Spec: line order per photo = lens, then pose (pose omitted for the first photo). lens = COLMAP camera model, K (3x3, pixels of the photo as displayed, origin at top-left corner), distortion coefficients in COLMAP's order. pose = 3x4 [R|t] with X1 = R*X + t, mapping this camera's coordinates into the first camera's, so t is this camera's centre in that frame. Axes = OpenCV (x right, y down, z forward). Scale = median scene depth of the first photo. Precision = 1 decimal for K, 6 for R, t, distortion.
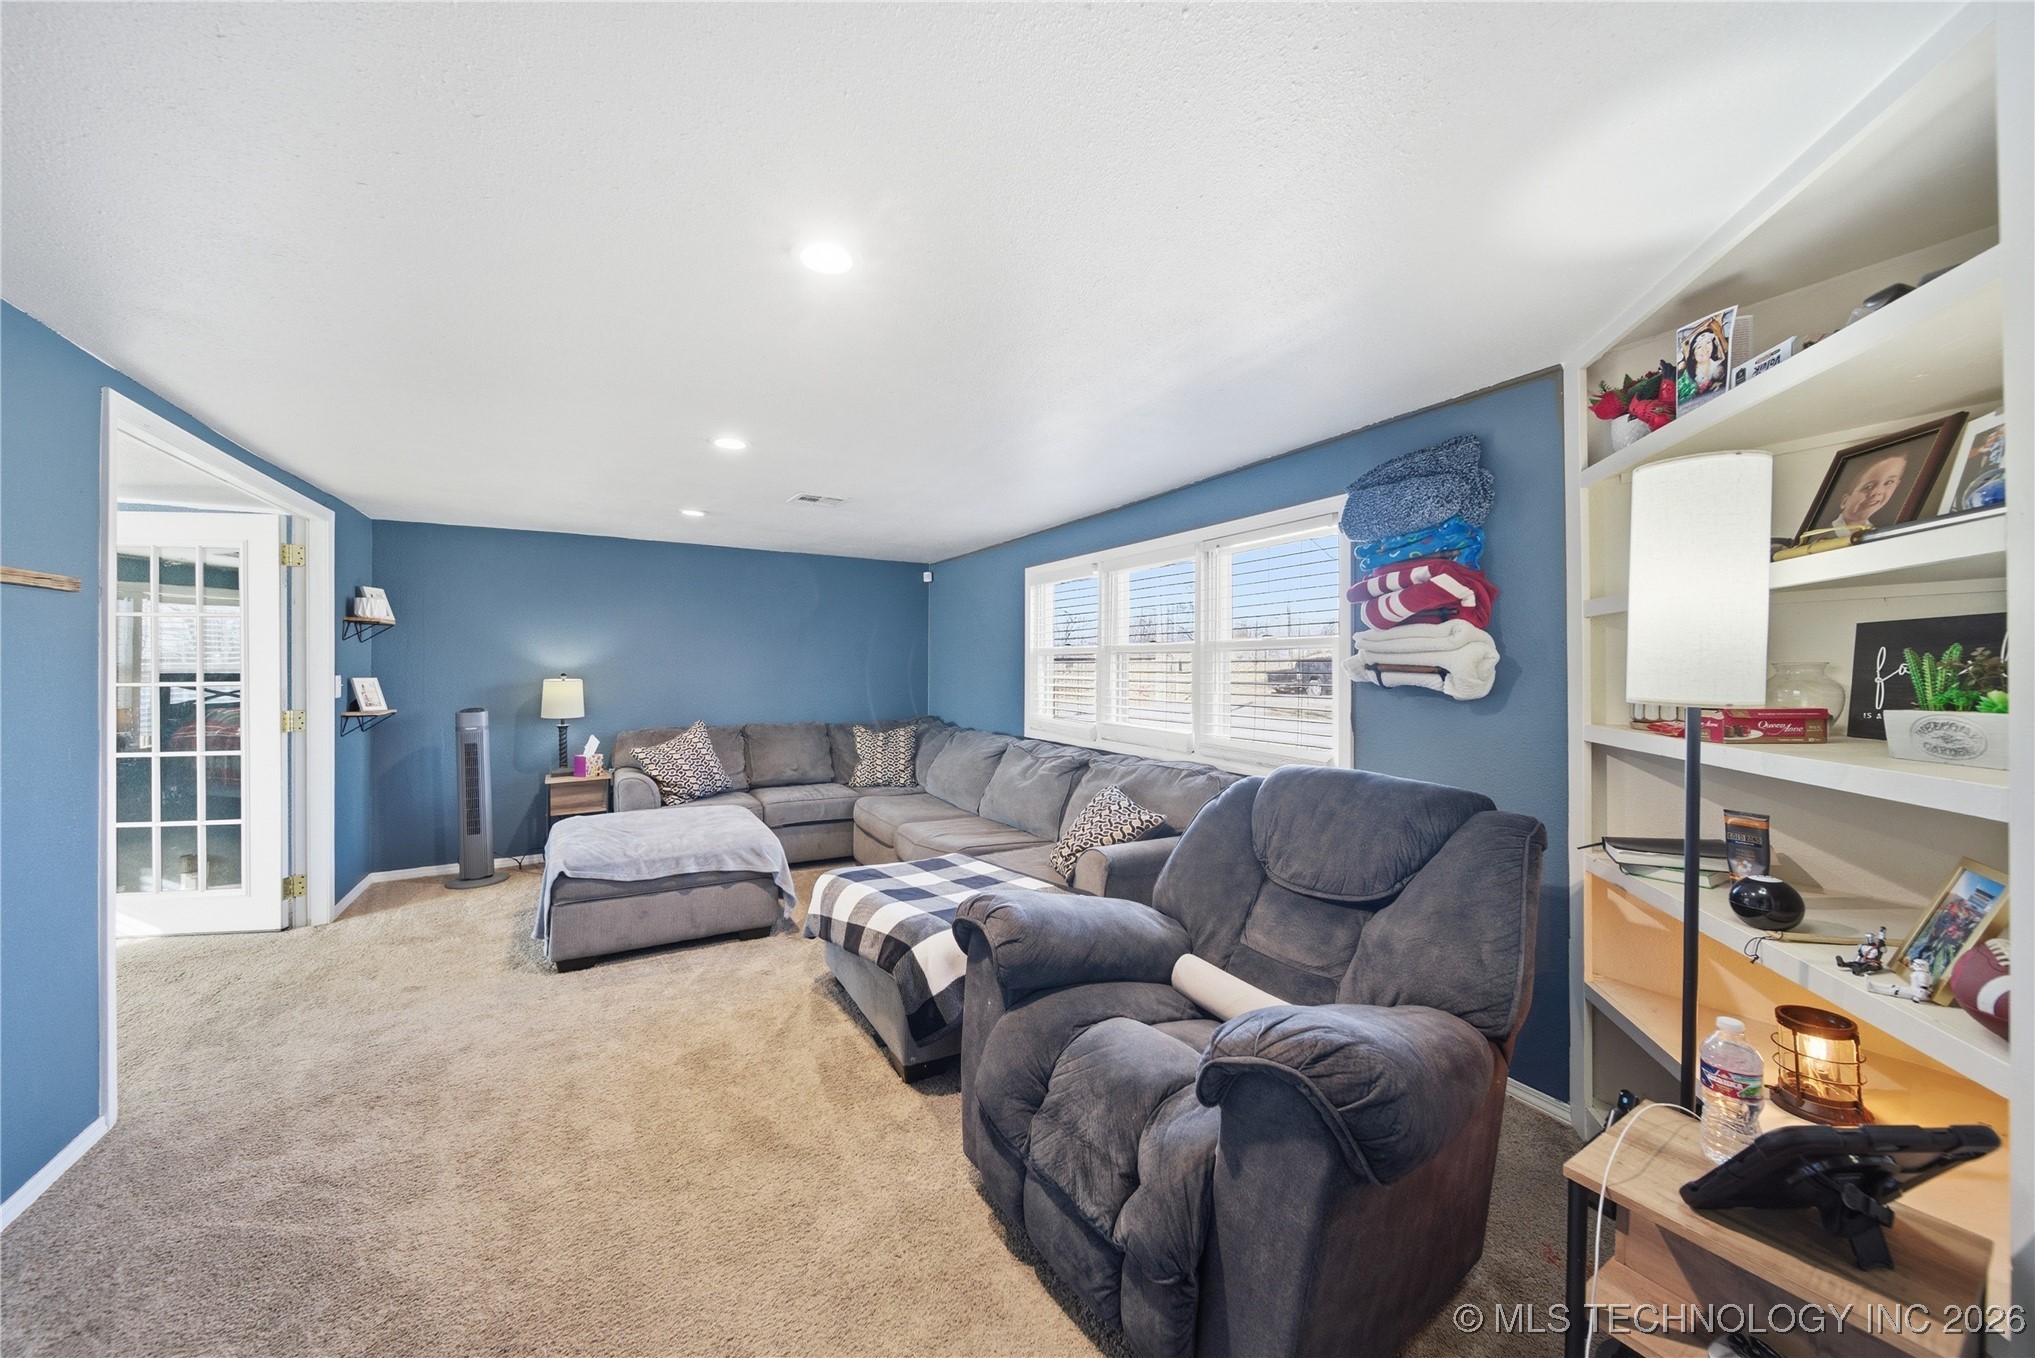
lens RADIAL K [[724.3, 0, 1021.4], [0, 724.3, 671.5], [0, 0, 1]] dist [-0.001491, -0.000259]
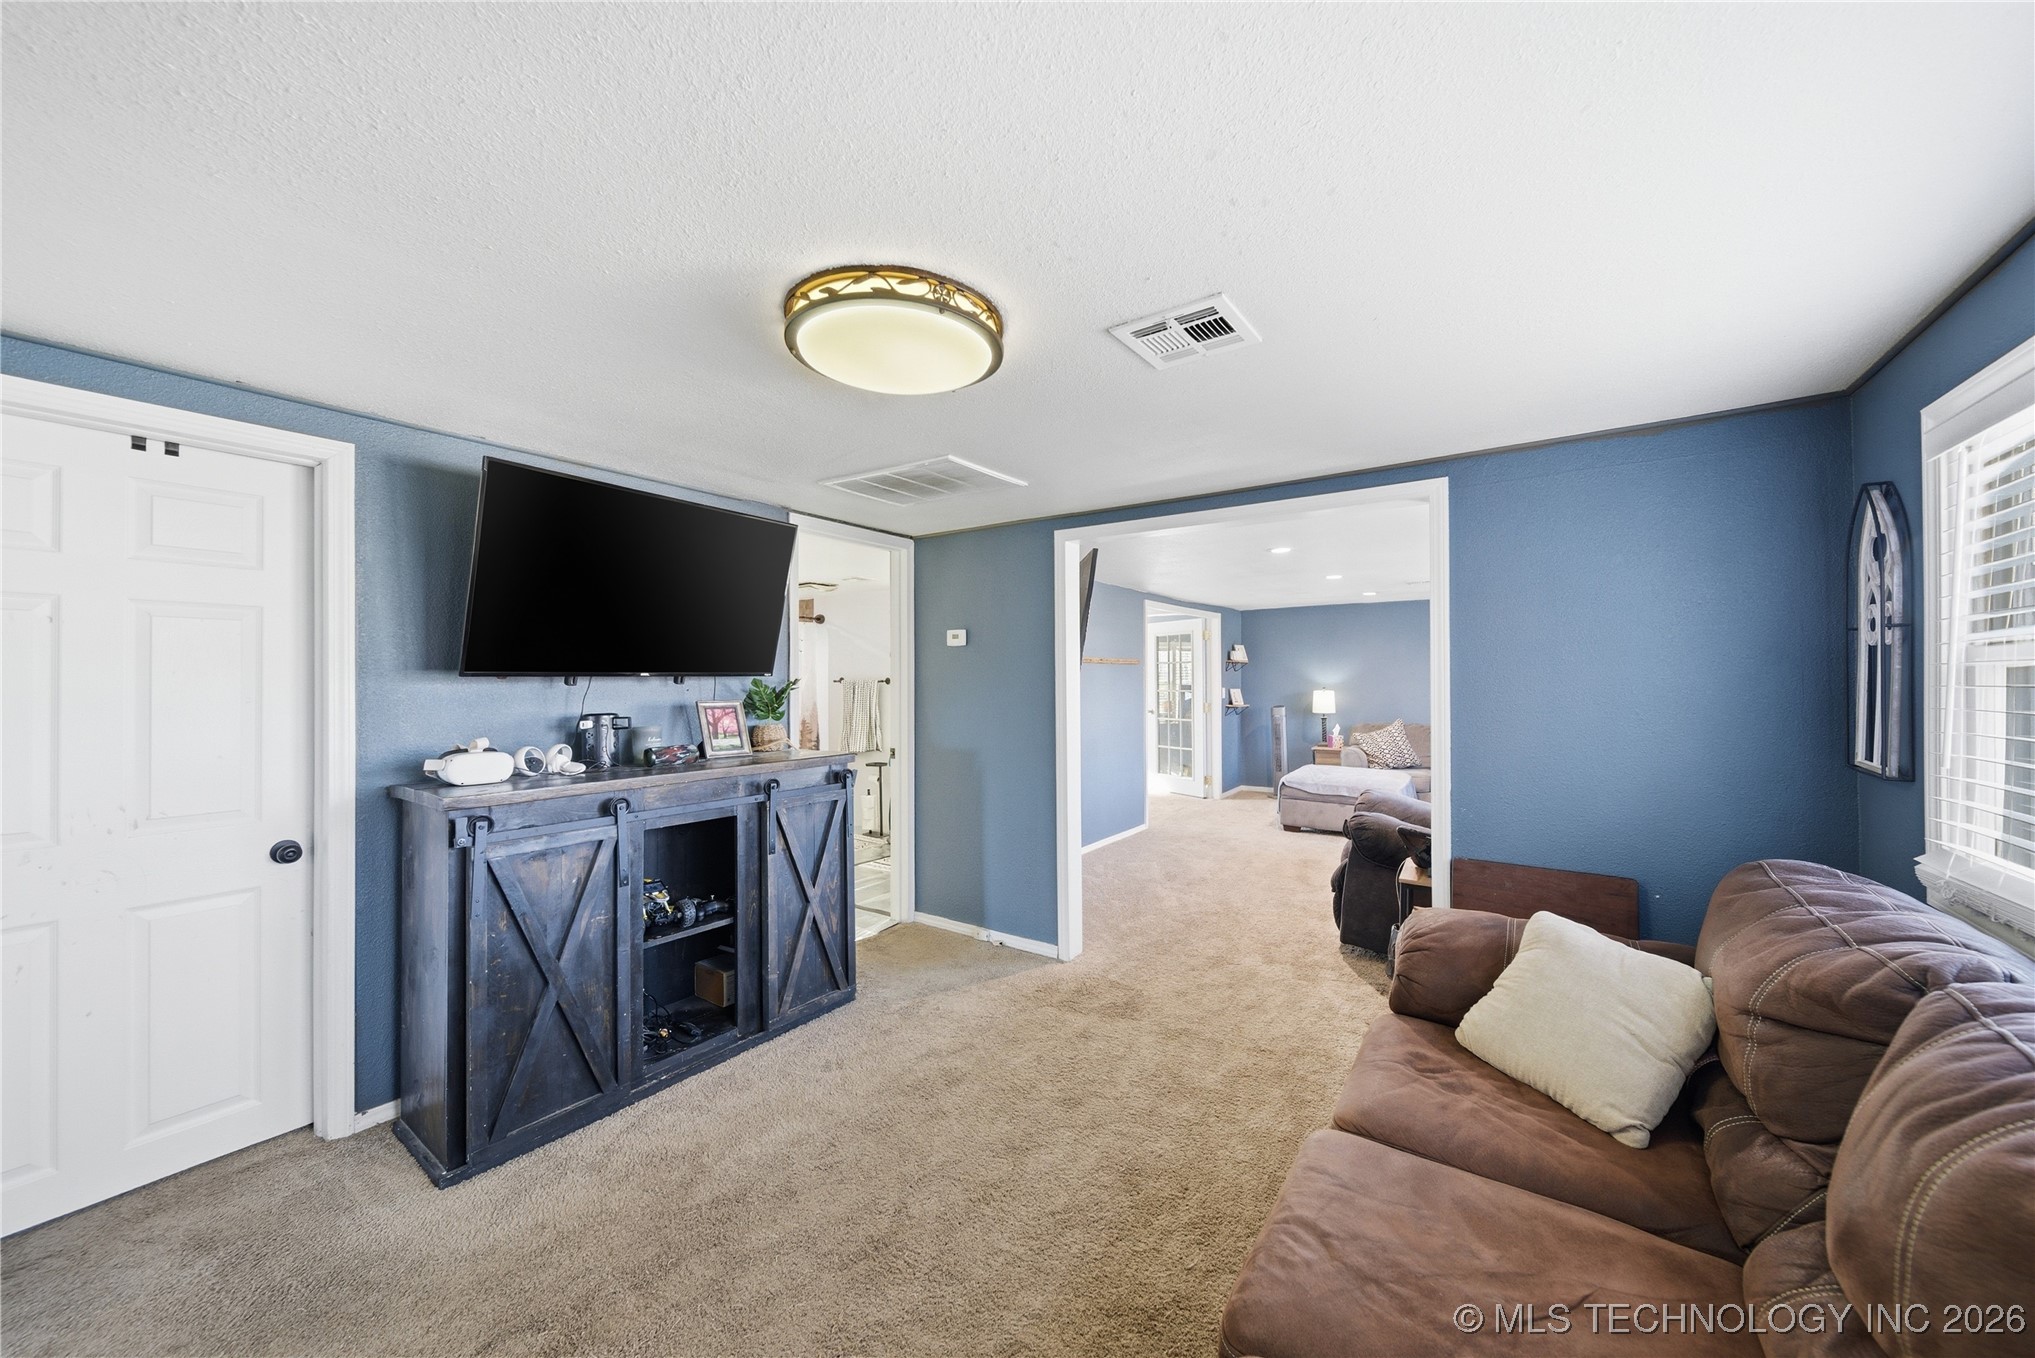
lens RADIAL K [[724.3, 0, 1021.4], [0, 724.3, 671.5], [0, 0, 1]] dist [-0.001491, -0.000259]
pose [[0.425626, -0.010061, -0.904843, 0.722781], [-0.002153, 0.999924, -0.012131, -0.015277], [0.904897, 0.007112, 0.425572, -0.450584]]
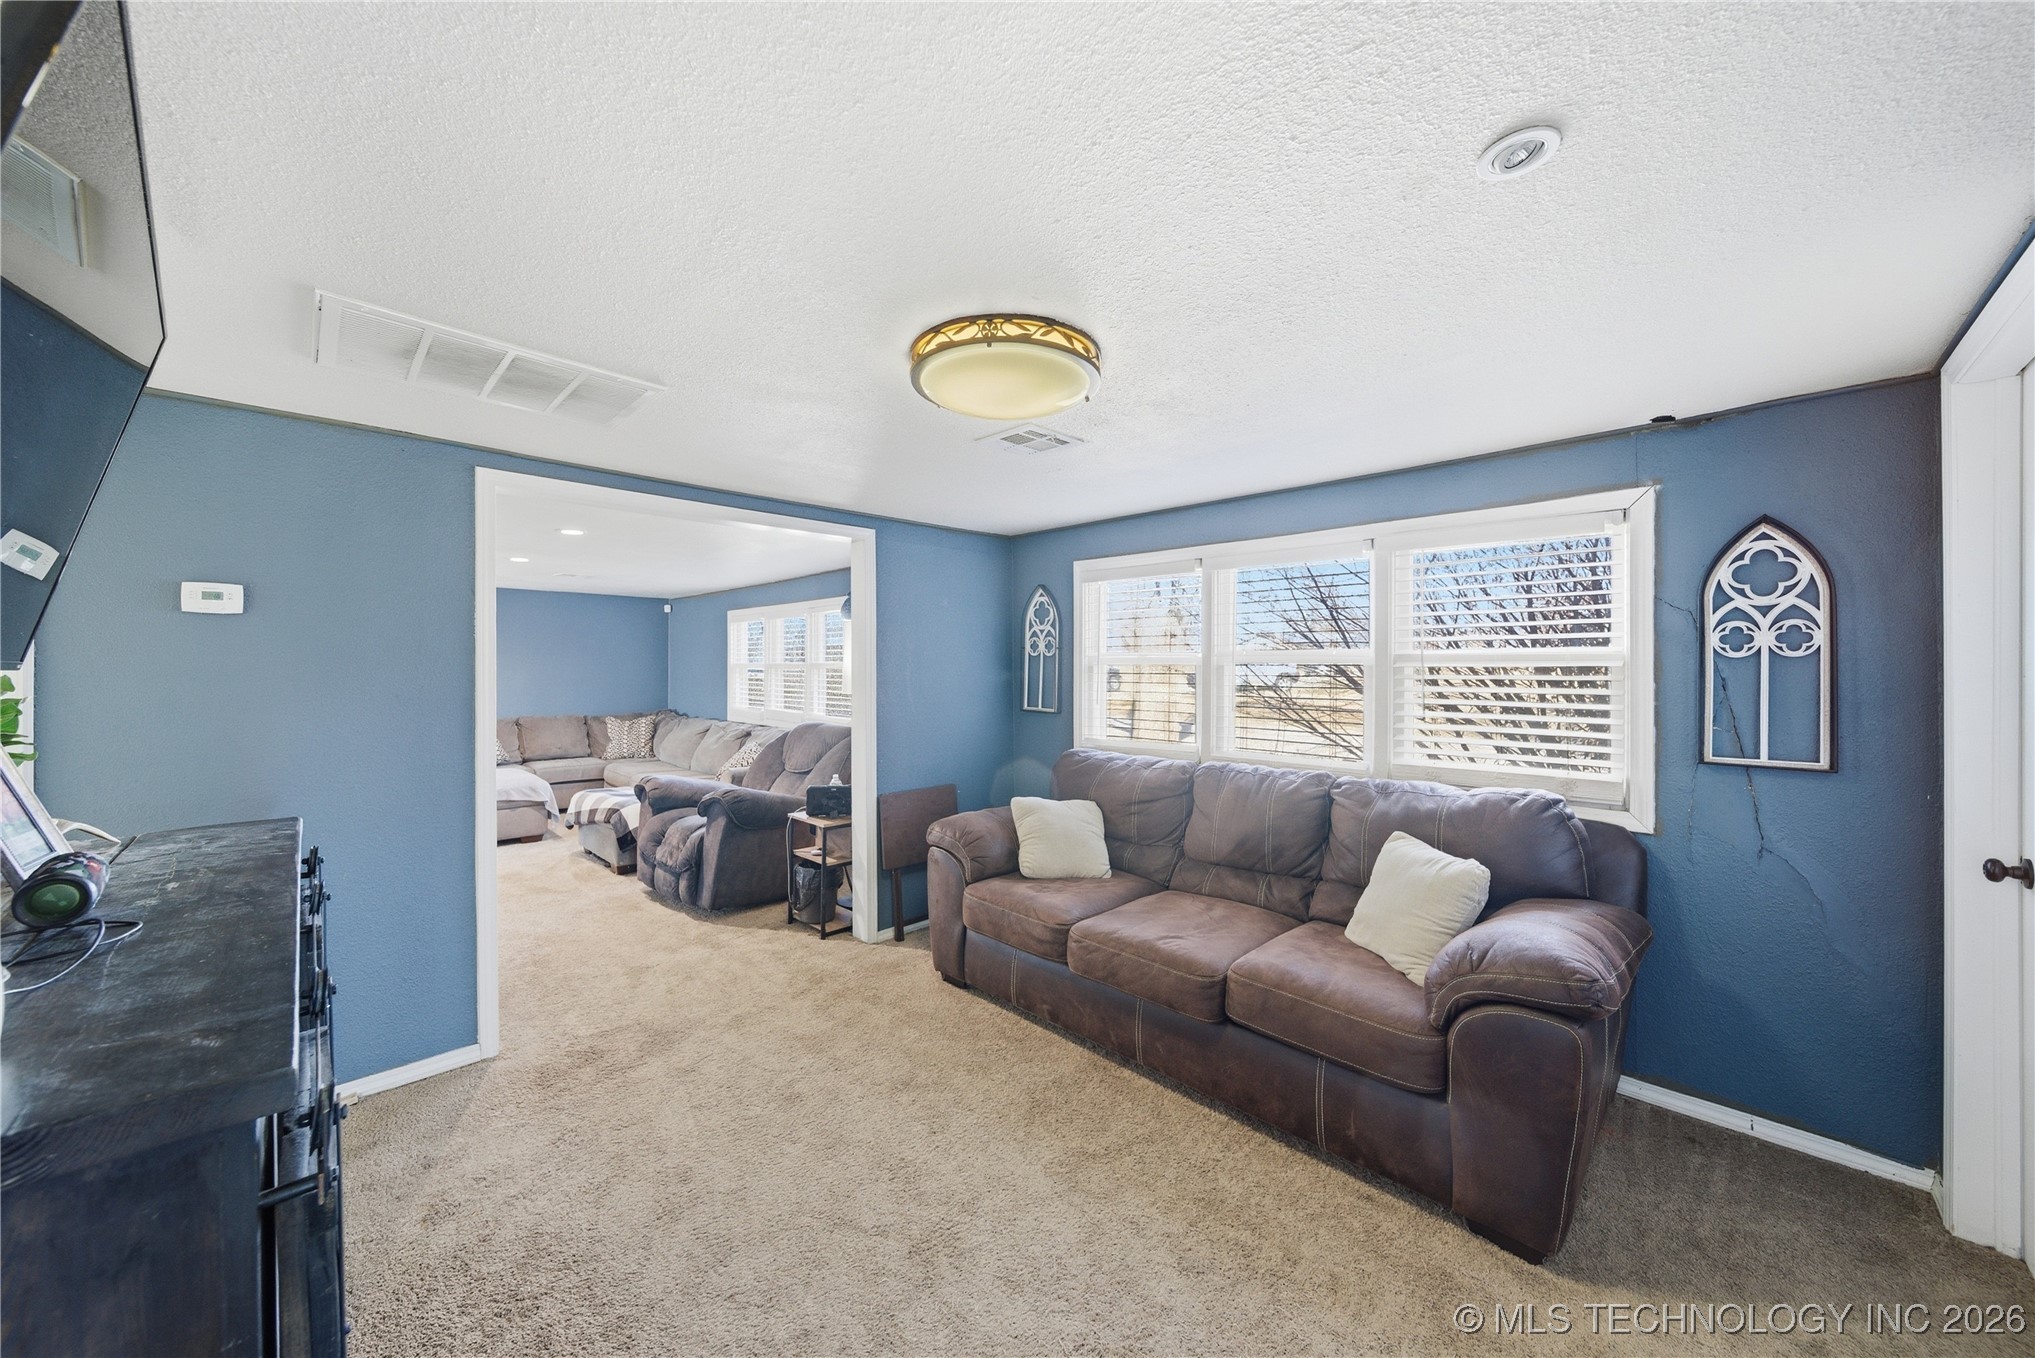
lens RADIAL K [[724.3, 0, 1021.4], [0, 724.3, 671.5], [0, 0, 1]] dist [-0.001491, -0.000259]
pose [[0.965023, -0.002825, 0.262152, 0.240648], [0.002465, 0.999996, 0.001703, -0.018408], [-0.262155, -0.000998, 0.965025, -0.767575]]
